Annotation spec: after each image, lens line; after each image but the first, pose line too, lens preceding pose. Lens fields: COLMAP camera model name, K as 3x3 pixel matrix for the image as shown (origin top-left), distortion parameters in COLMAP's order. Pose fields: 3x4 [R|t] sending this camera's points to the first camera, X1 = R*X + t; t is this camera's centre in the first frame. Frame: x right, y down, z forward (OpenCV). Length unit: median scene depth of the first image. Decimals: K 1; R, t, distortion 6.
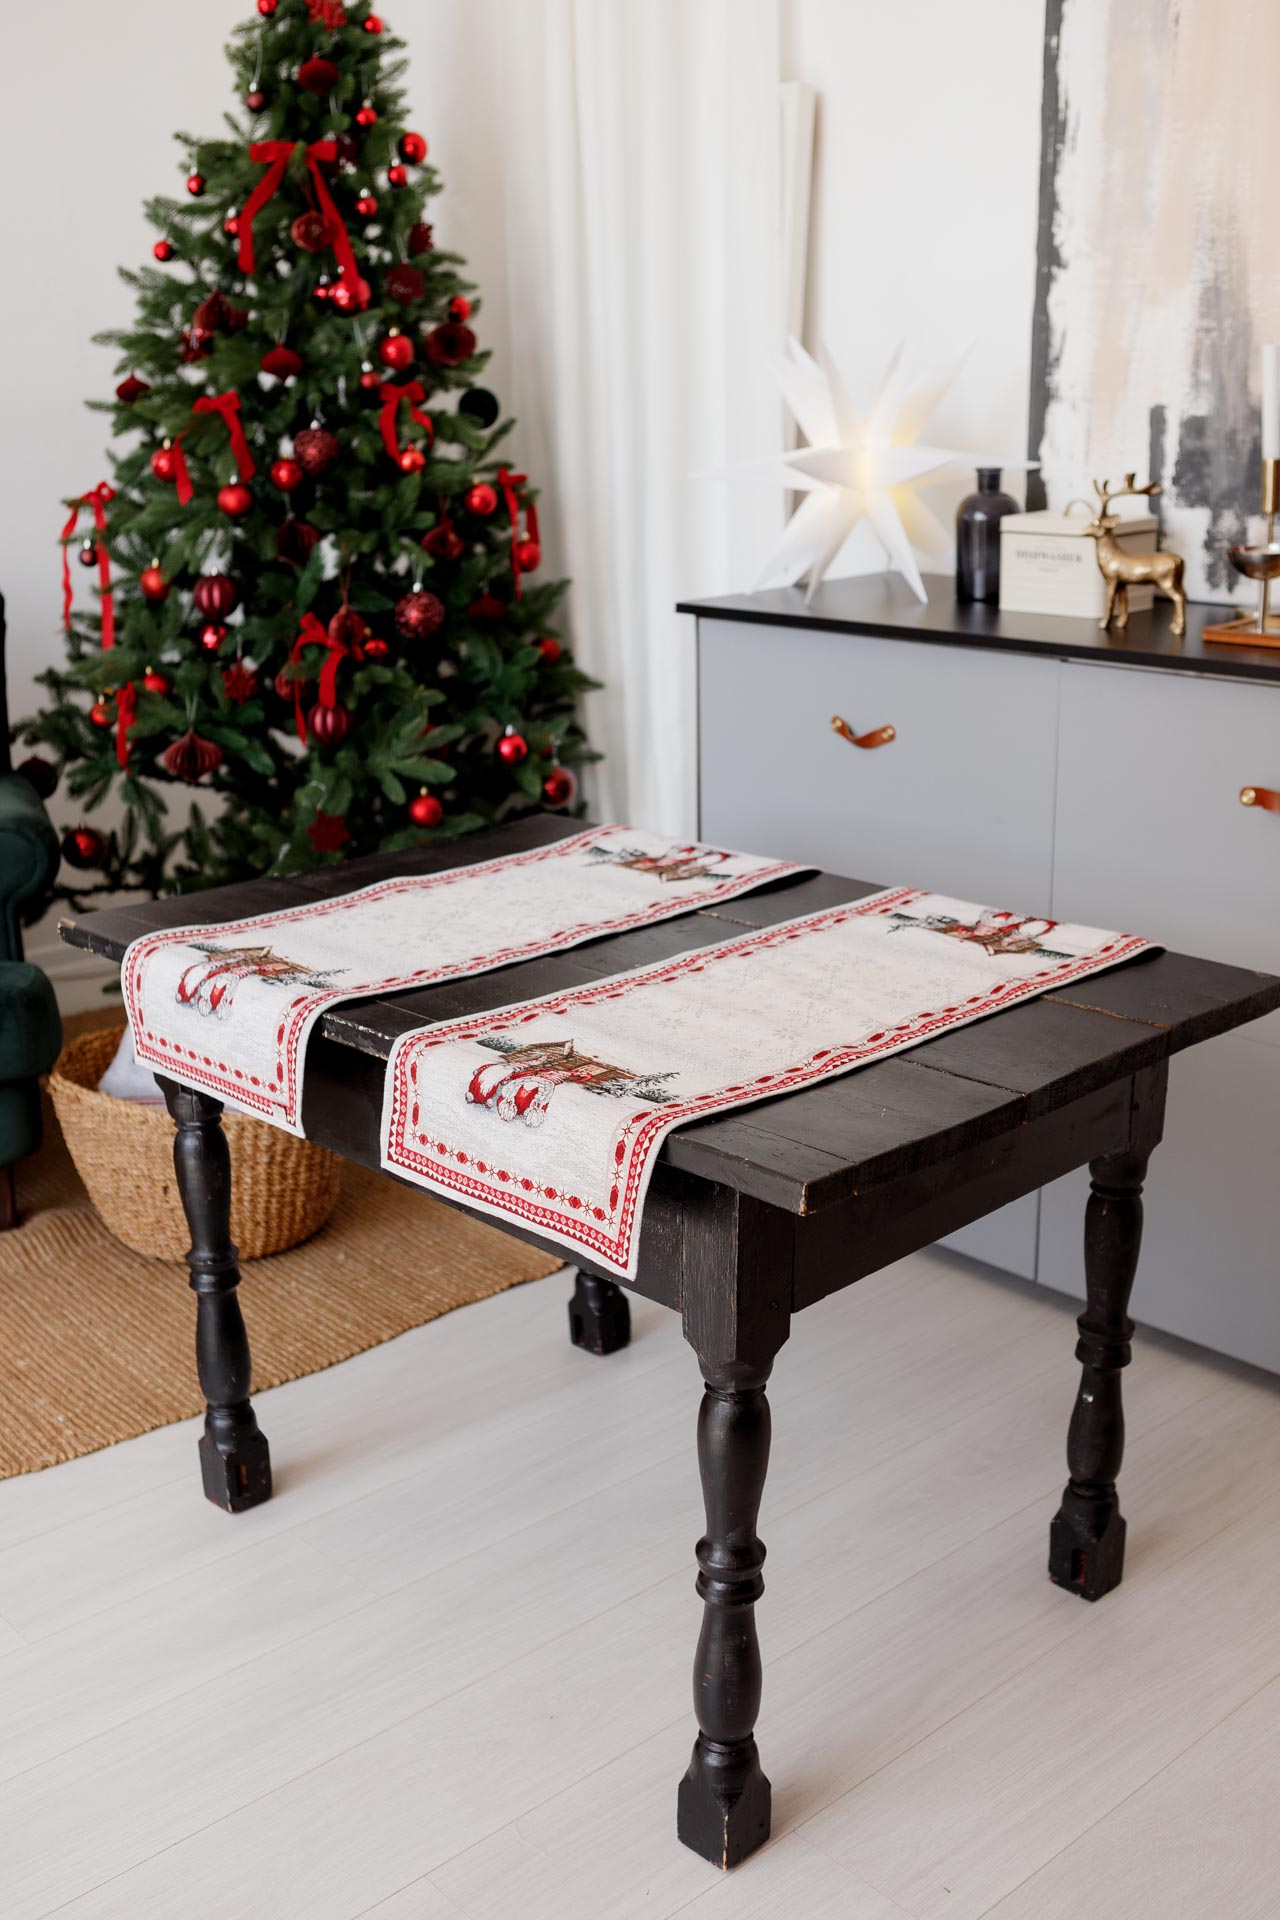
lens RADIAL K [[1948.1, 0, 572.7], [0, 1948.1, 990.3], [0, 0, 1]] dist [-0.027281, 0.000000]
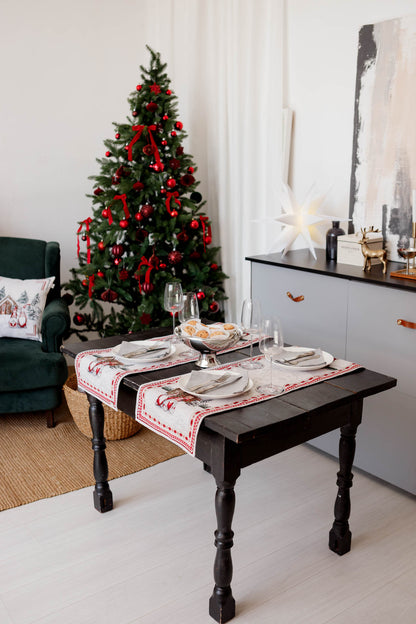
lens RADIAL K [[600.1, 0, 186.5], [0, 600.1, 324.0], [0, 0, 1]] dist [-0.057402, 0.000000]
pose [[0.993744, 0.034477, -0.106232, 0.070111], [-0.039755, 0.998057, -0.047972, -0.025506], [0.104371, 0.051895, 0.993184, -0.071588]]
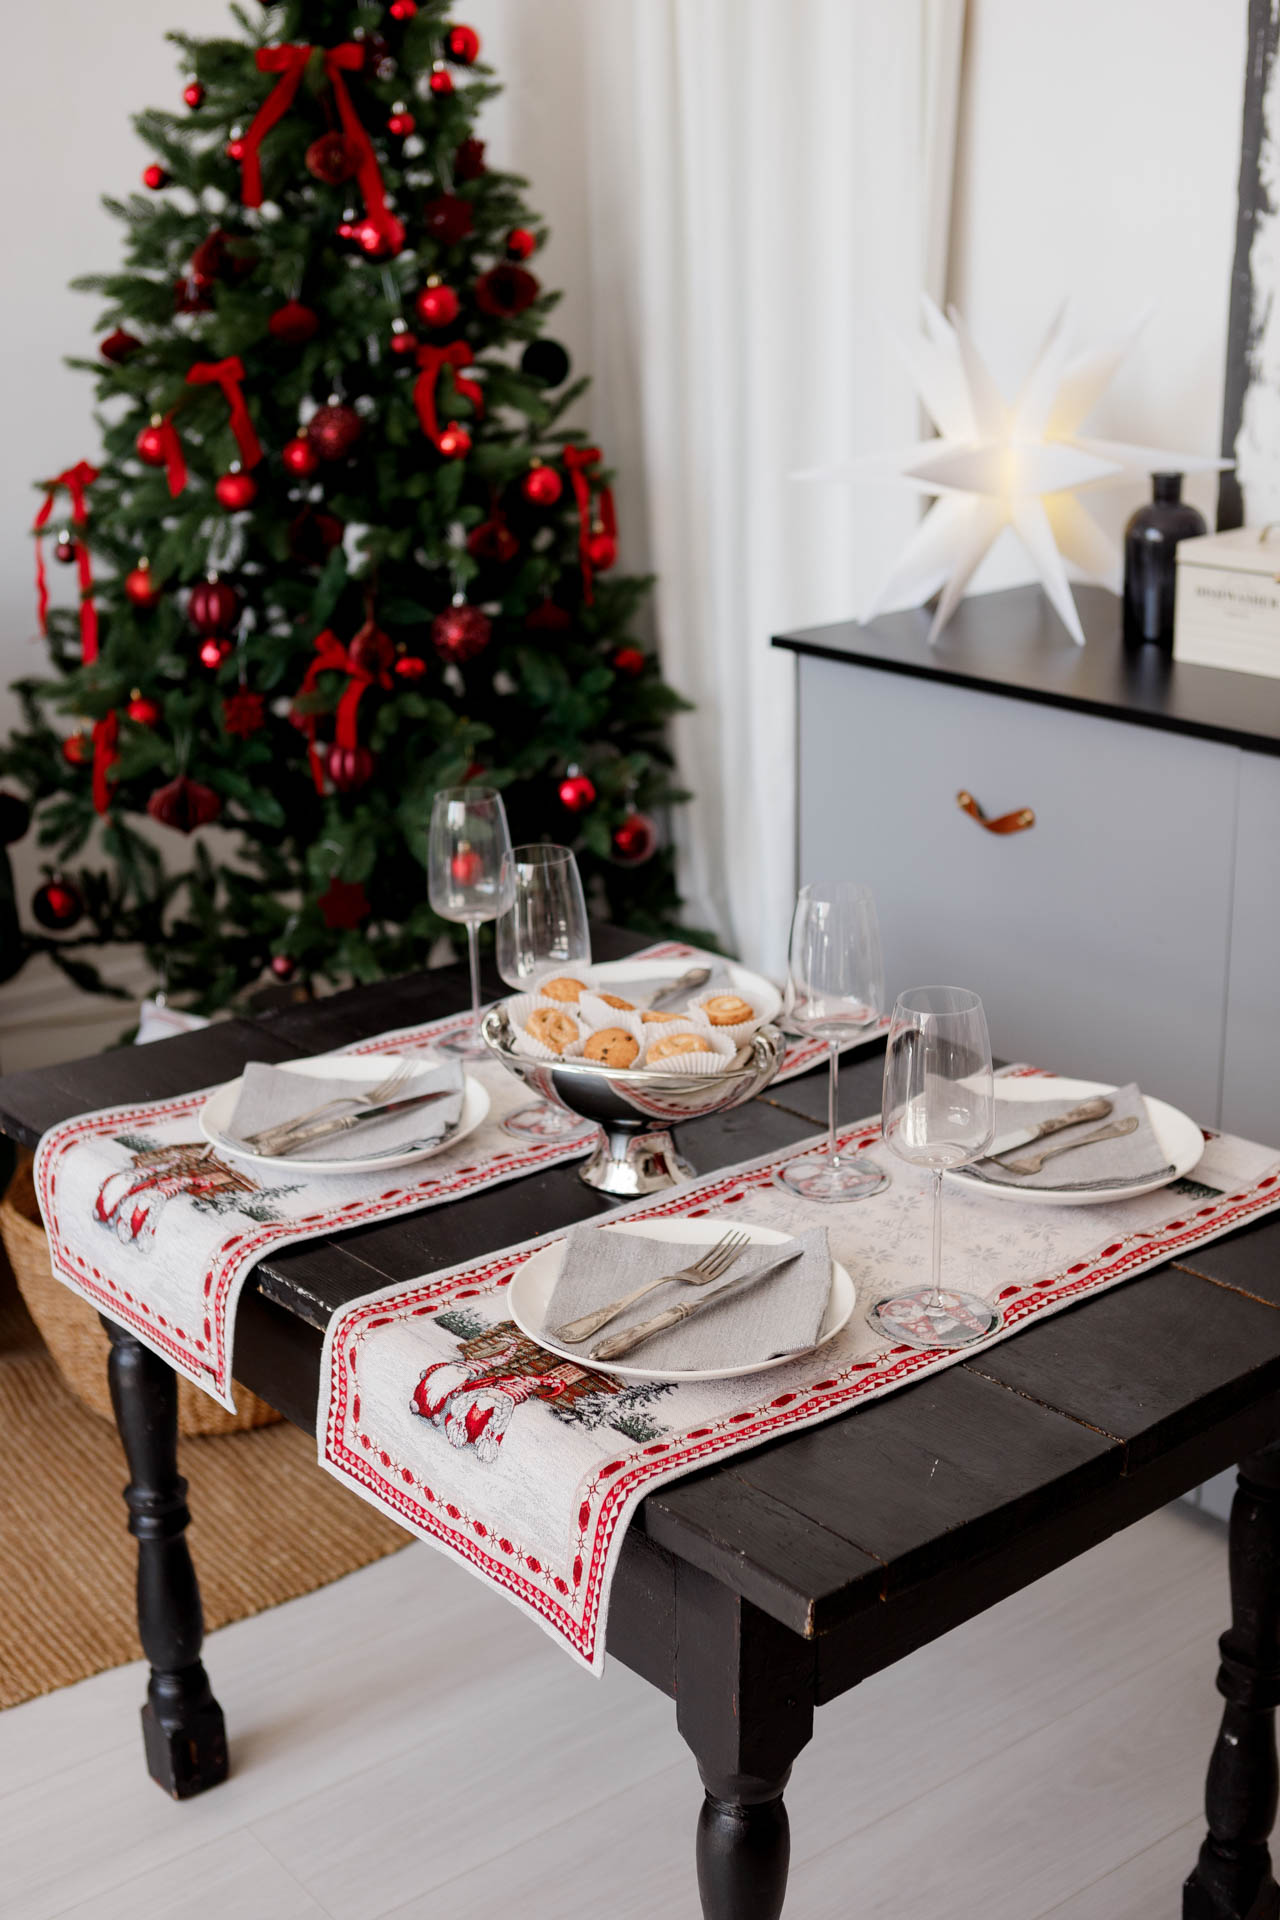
lens RADIAL K [[2313.1, 0, 575.7], [0, 2313.1, 991.6], [0, 0, 1]] dist [-0.015196, 0.000000]
pose [[0.997342, 0.016523, -0.070963, 0.045415], [-0.014307, 0.999398, 0.031621, -0.085899], [0.071443, -0.030521, 0.996978, 0.044536]]
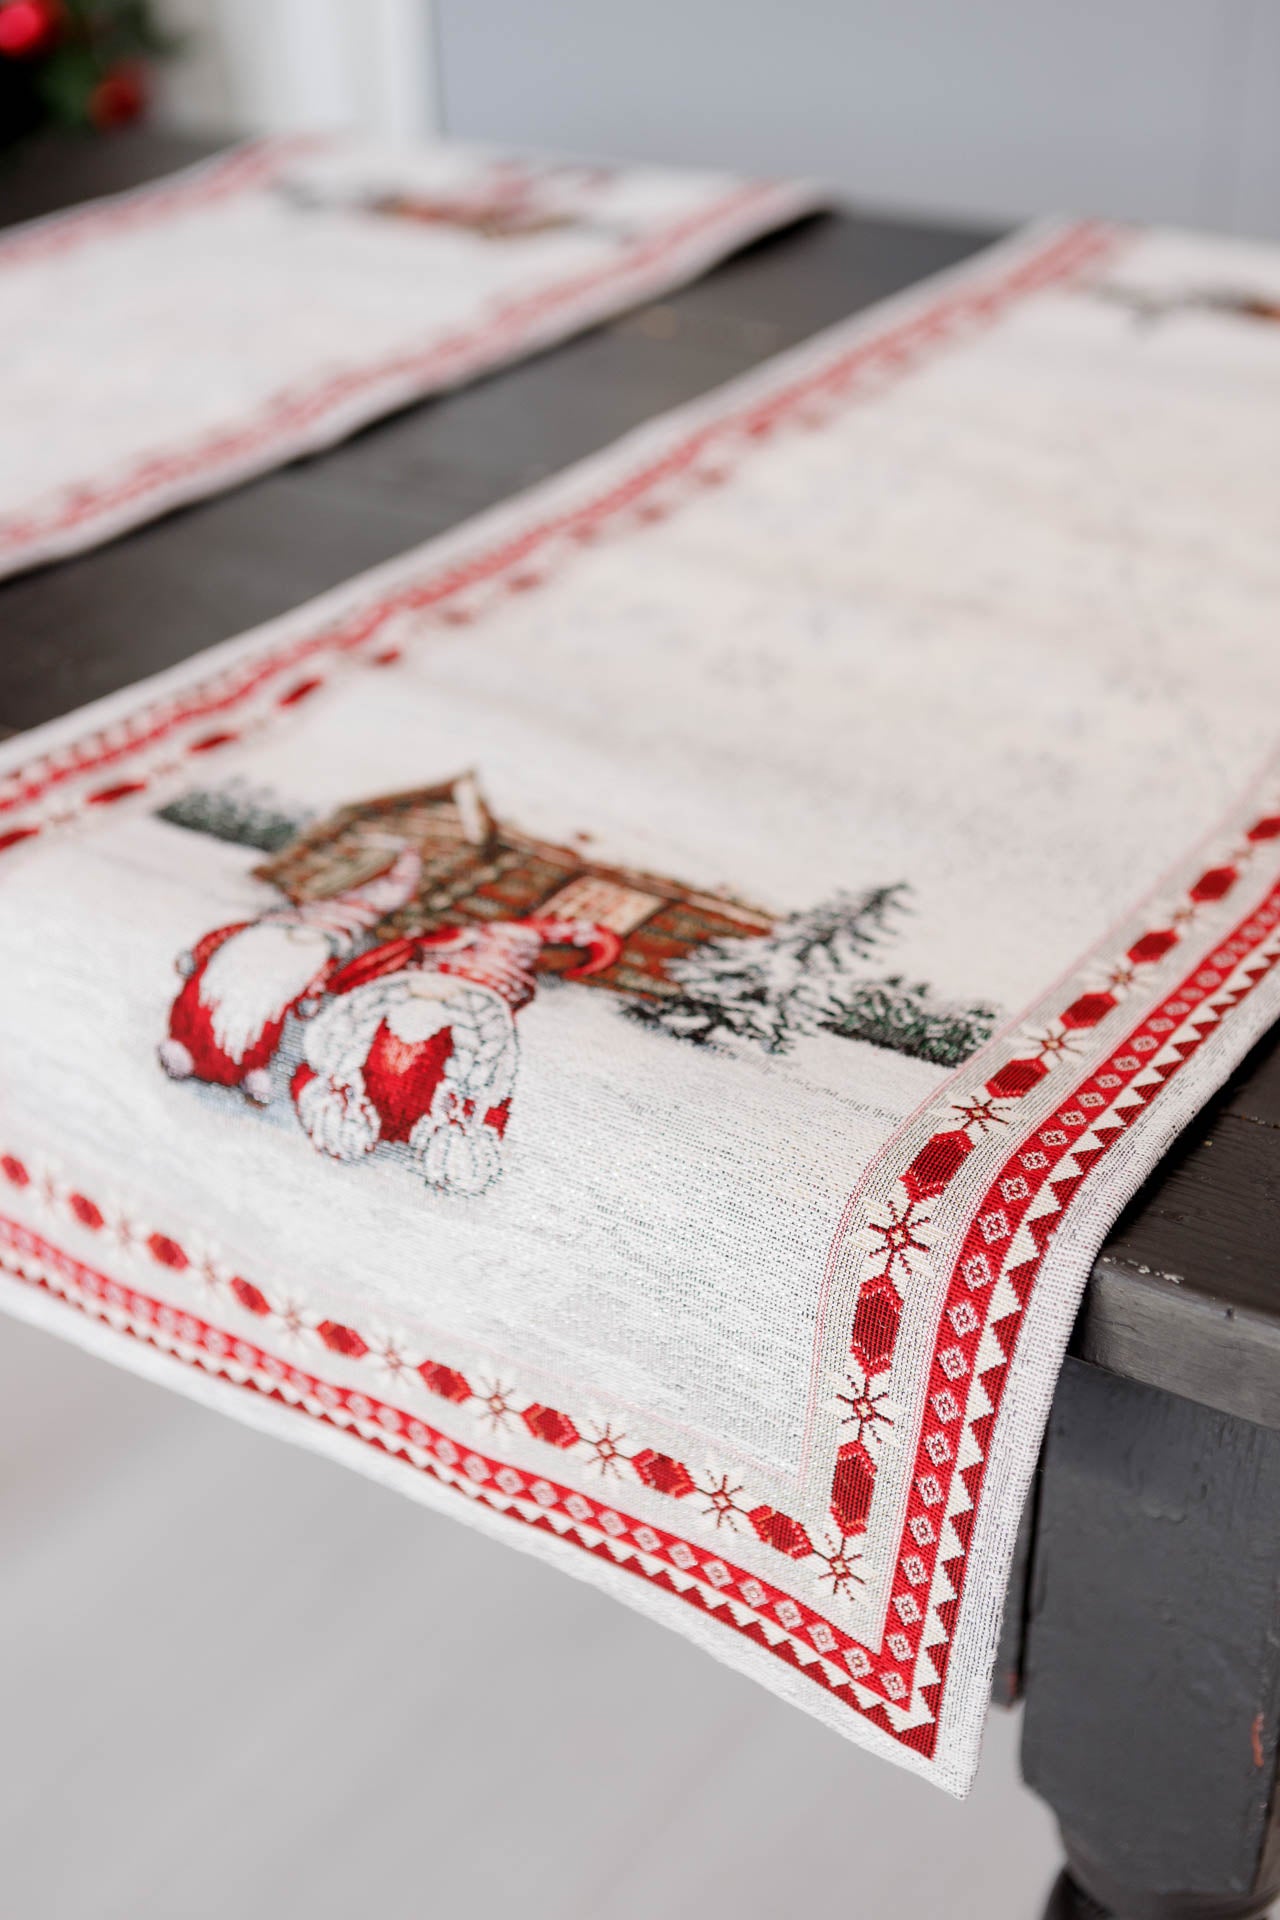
lens RADIAL K [[2313.1, 0, 598.0], [0, 2313.1, 960.4], [0, 0, 1]] dist [-0.015196, 0.000000]
pose [[0.974321, -0.114746, 0.193730, -0.033467], [0.071153, 0.973219, 0.218589, -0.014384], [-0.213624, -0.199192, 0.956393, 0.408110]]
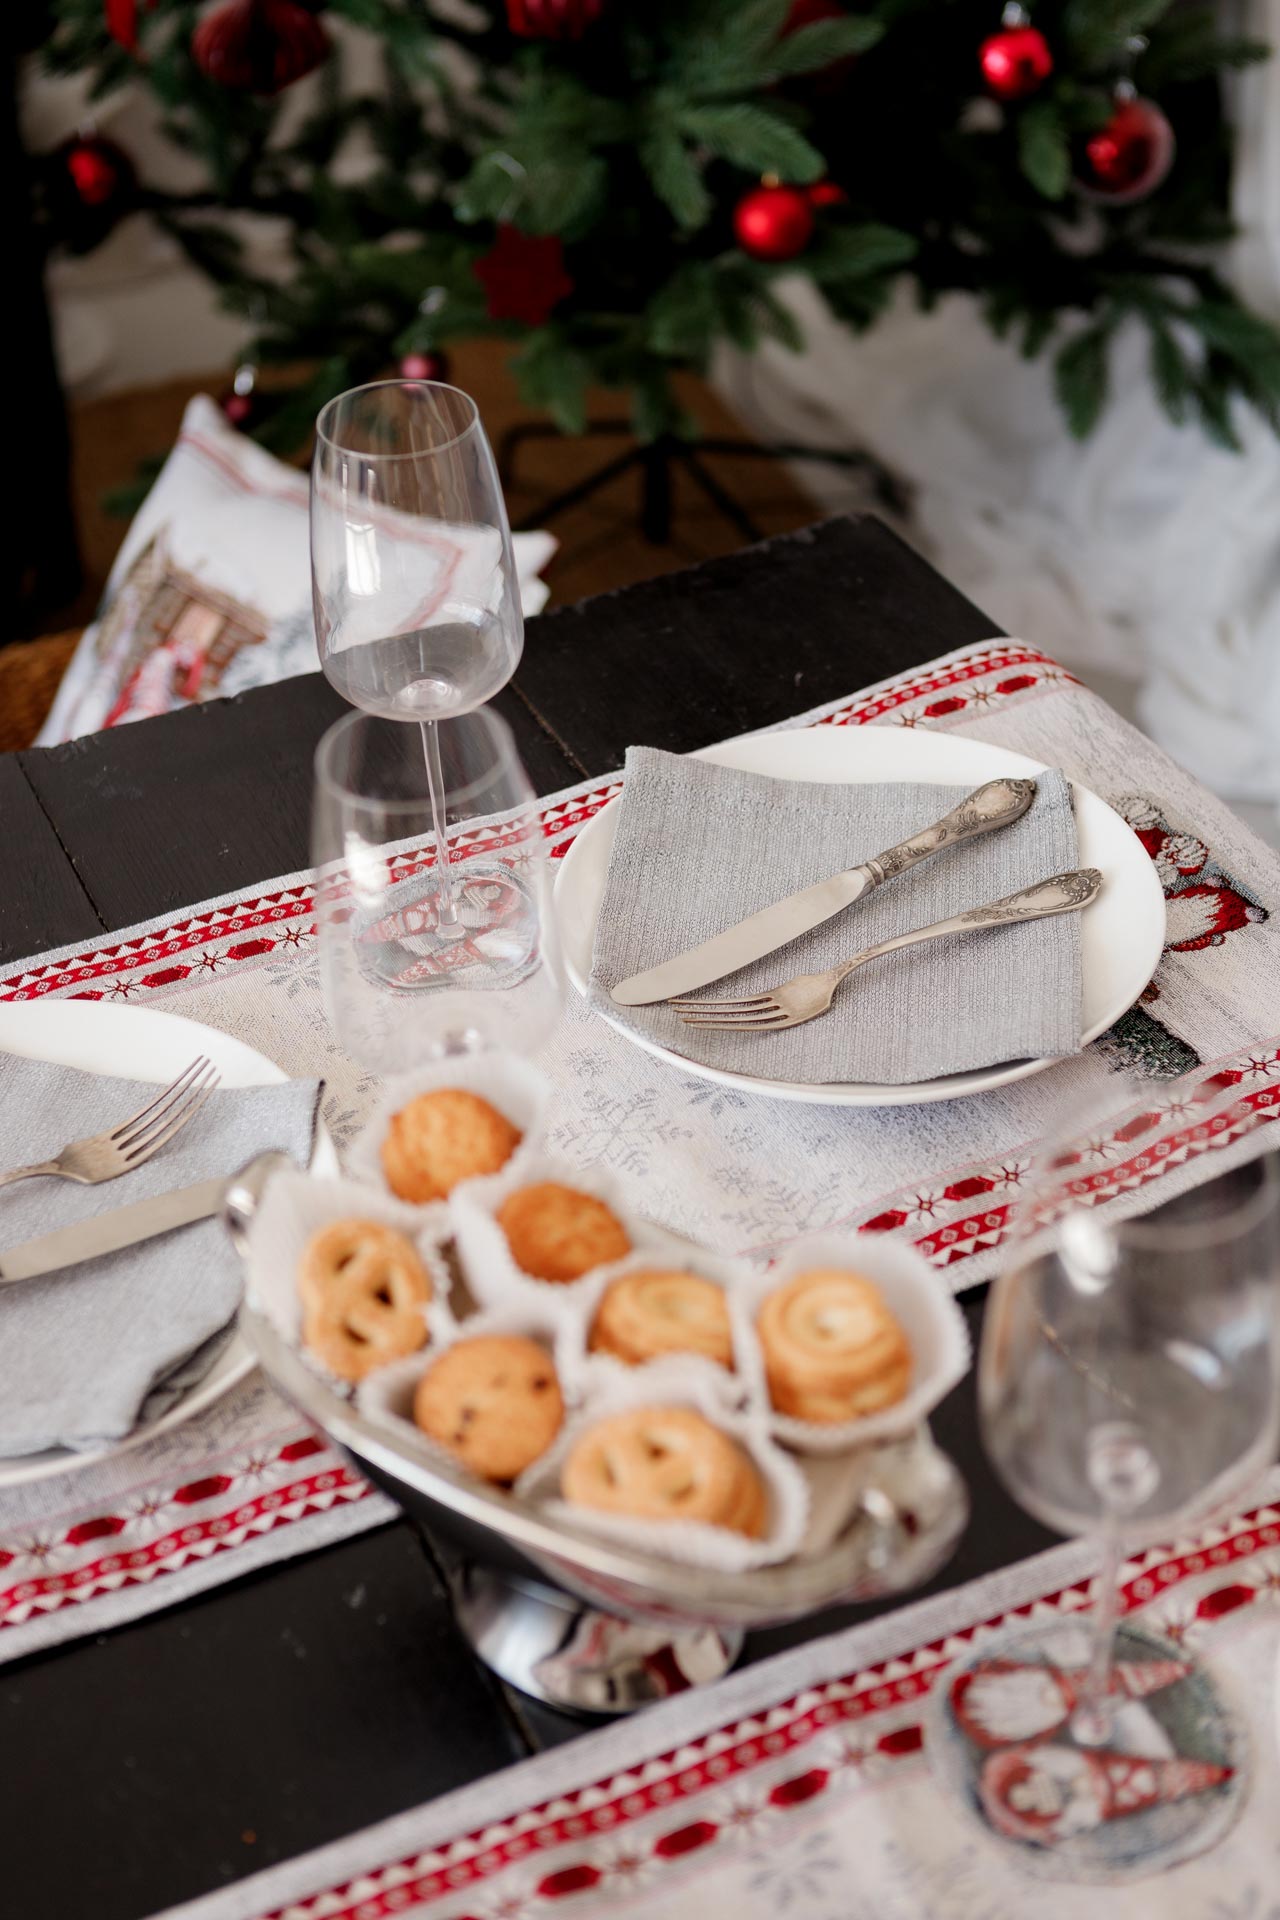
lens RADIAL K [[2721.8, 0, 623.1], [0, 2721.8, 998.2], [0, 0, 1]] dist [0.028781, 0.000000]
pose [[0.951534, 0.183865, -0.246531, 0.082578], [-0.074619, 0.915683, 0.394914, -0.196408], [0.298355, -0.357378, 0.885023, 0.465594]]
